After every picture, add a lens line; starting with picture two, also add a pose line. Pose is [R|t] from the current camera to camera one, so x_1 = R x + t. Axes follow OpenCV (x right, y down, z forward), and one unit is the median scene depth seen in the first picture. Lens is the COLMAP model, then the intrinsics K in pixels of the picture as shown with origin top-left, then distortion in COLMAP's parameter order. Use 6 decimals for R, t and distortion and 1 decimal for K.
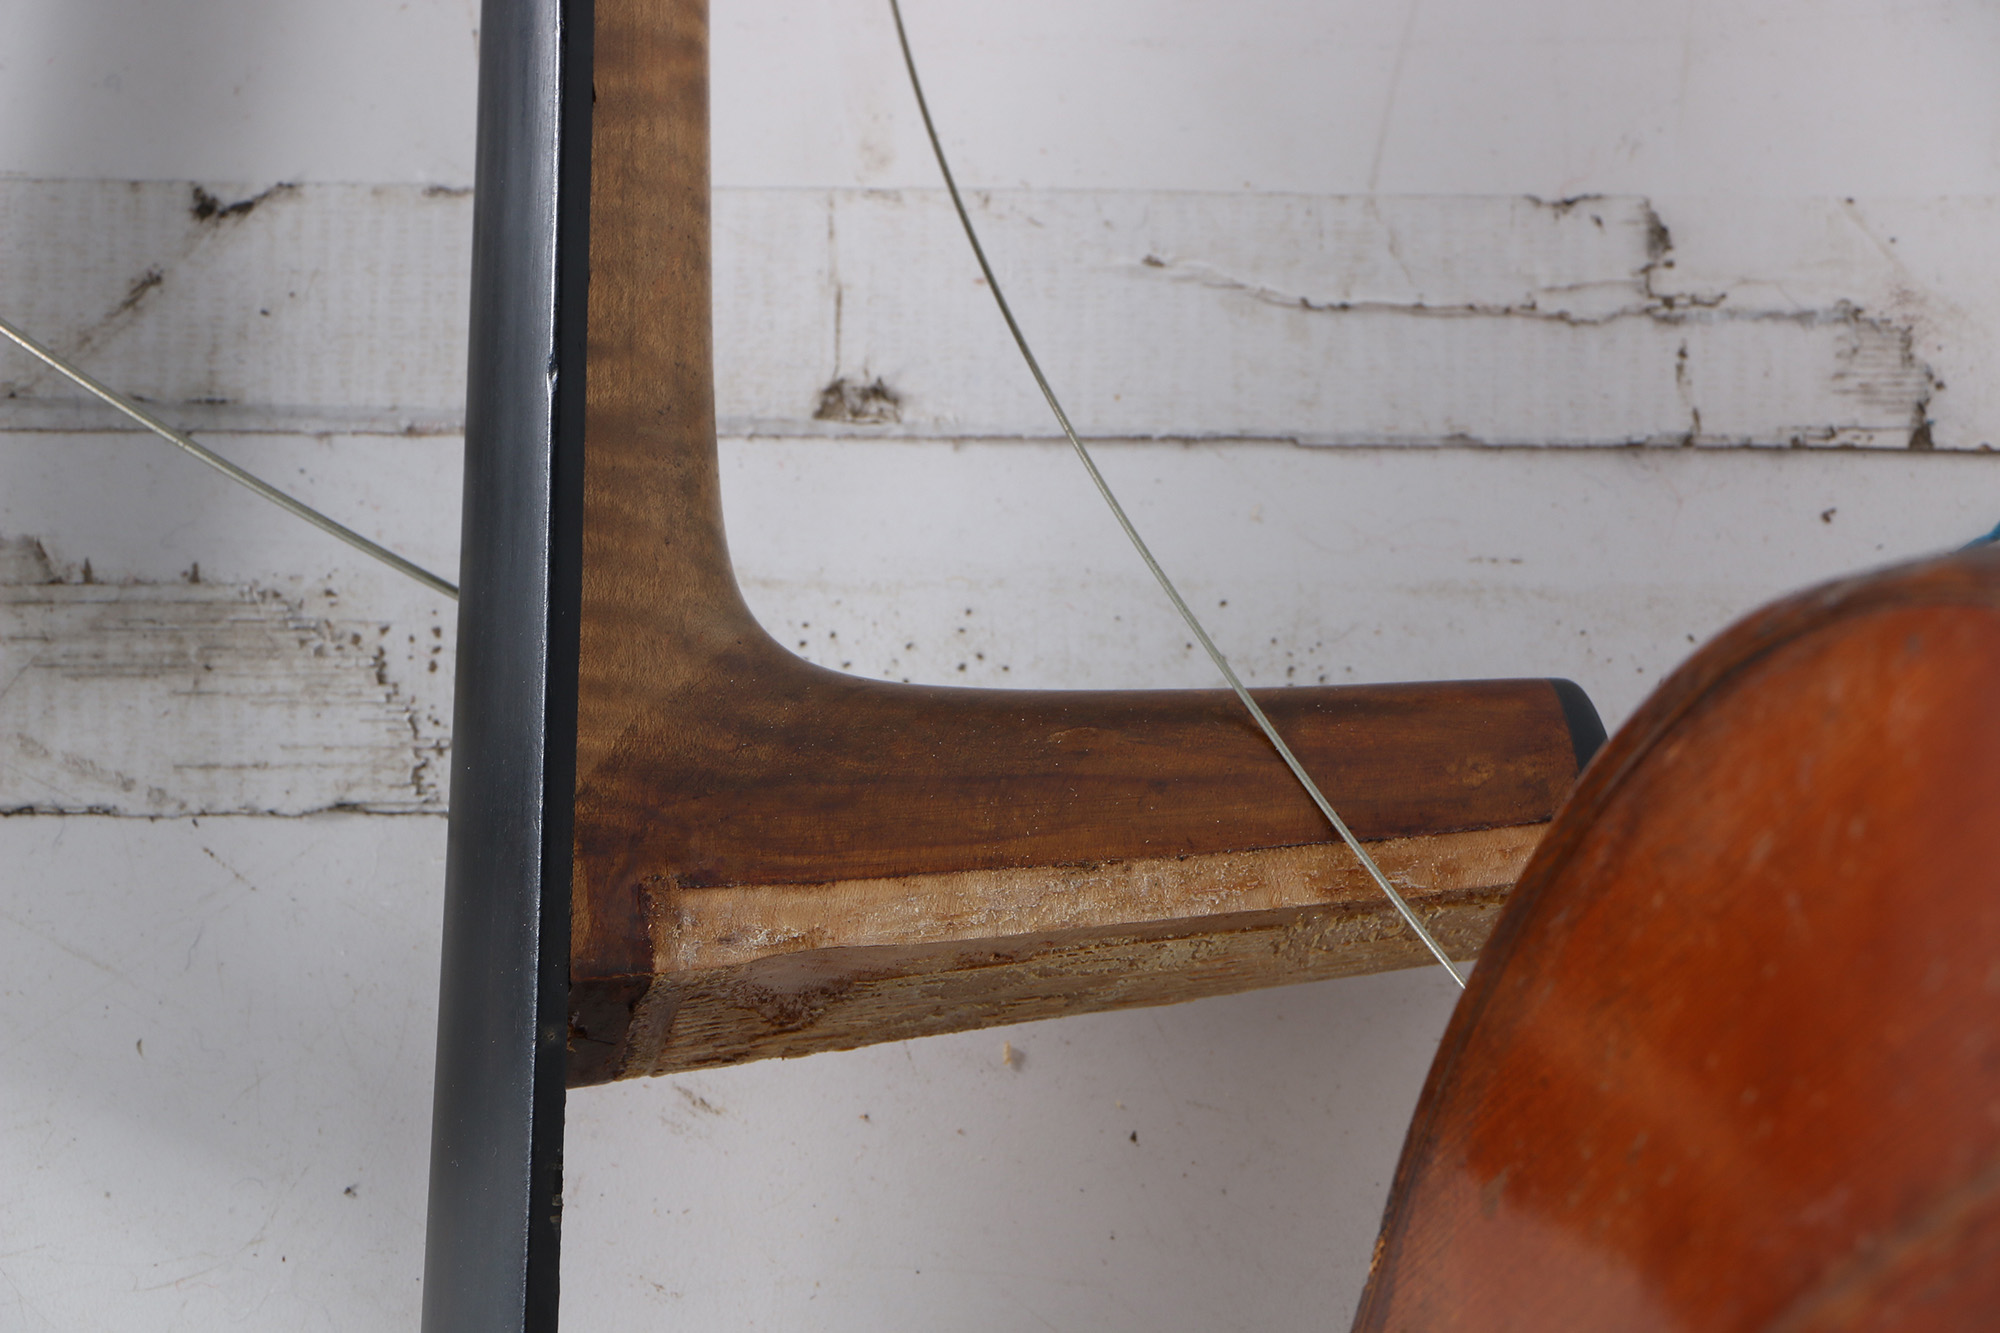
lens RADIAL K [[11105.9, 0, 1002.8], [0, 11105.9, 667.5], [0, 0, 1]] dist [2.039805, 0.000000]
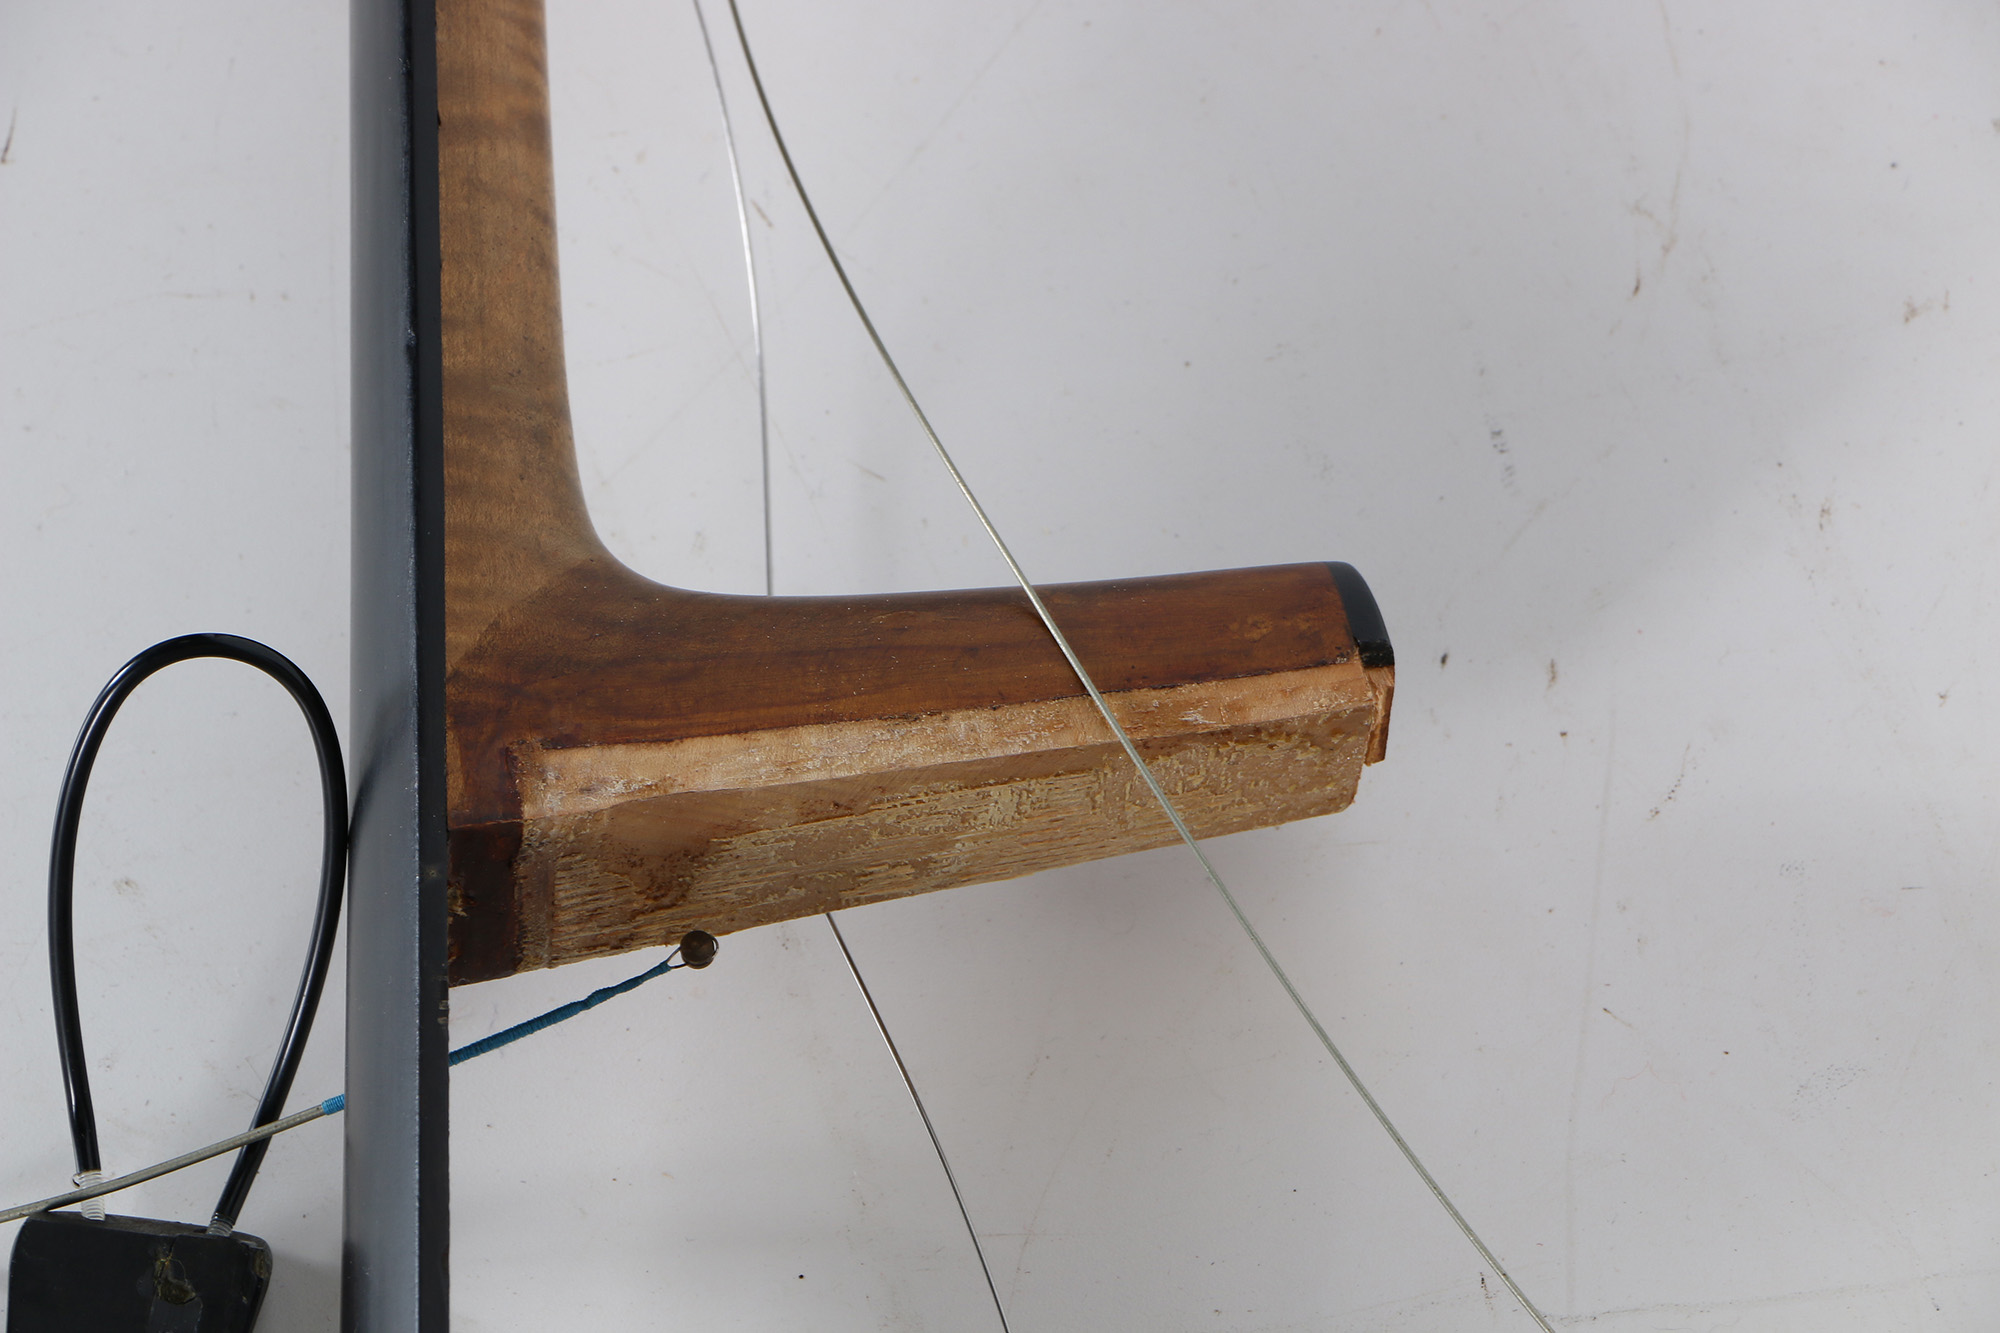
lens RADIAL K [[11105.9, 0, 989.0], [0, 11105.9, 669.3], [0, 0, 1]] dist [2.039805, 0.000000]
pose [[0.995315, -0.084533, -0.046923, 0.068266], [0.074750, 0.980628, -0.181053, 0.215640], [0.061319, 0.176698, 0.982353, -0.103355]]
